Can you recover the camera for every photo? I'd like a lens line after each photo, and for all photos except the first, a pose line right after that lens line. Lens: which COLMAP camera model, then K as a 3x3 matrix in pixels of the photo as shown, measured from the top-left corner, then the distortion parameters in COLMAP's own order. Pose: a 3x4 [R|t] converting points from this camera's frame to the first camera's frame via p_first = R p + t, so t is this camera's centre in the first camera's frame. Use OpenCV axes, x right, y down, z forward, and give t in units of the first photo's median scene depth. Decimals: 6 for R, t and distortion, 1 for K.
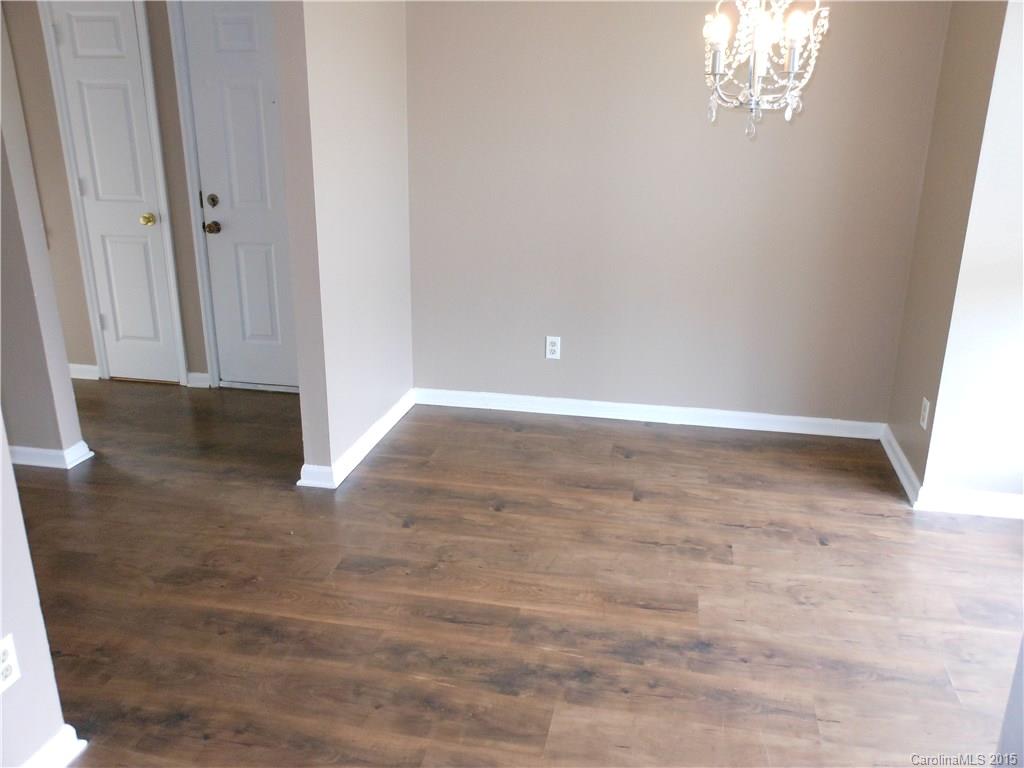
lens RADIAL K [[822.4, 0, 493.5], [0, 822.4, 374.7], [0, 0, 1]] dist [0.004899, -0.008325]
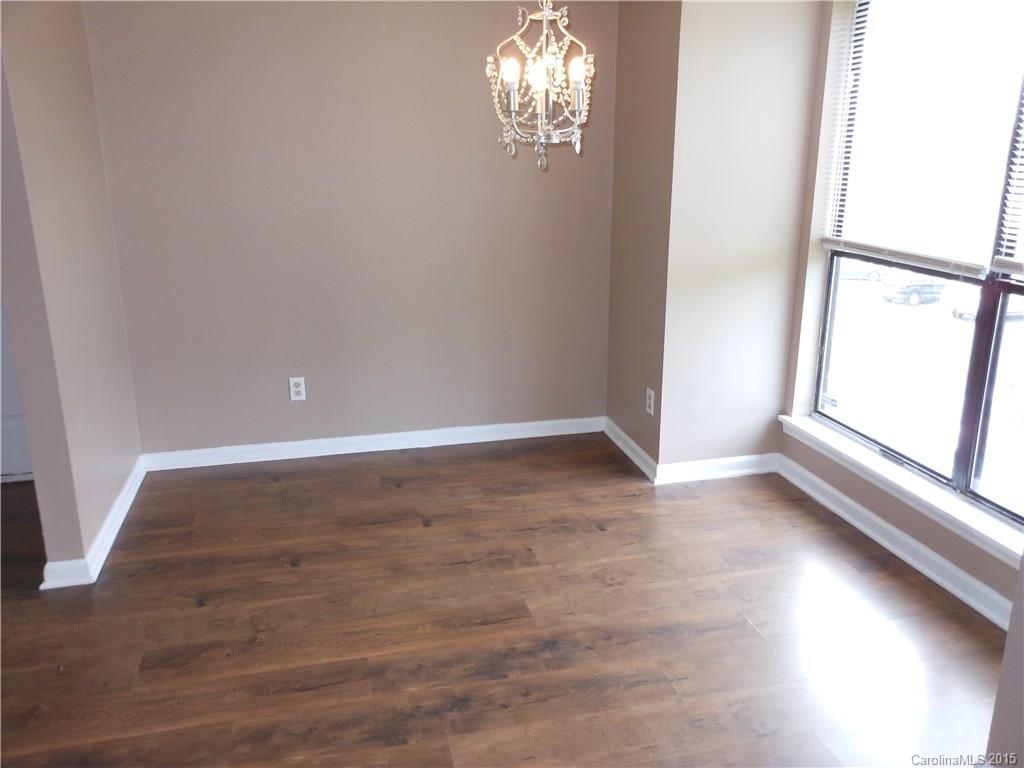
lens RADIAL K [[829.7, 0, 488.9], [0, 829.7, 373.9], [0, 0, 1]] dist [0.013407, 0.001869]
pose [[0.904076, -0.124765, 0.408756, -0.174066], [0.141146, 0.989938, -0.010024, -0.012956], [-0.403392, 0.066756, 0.912589, 0.028618]]
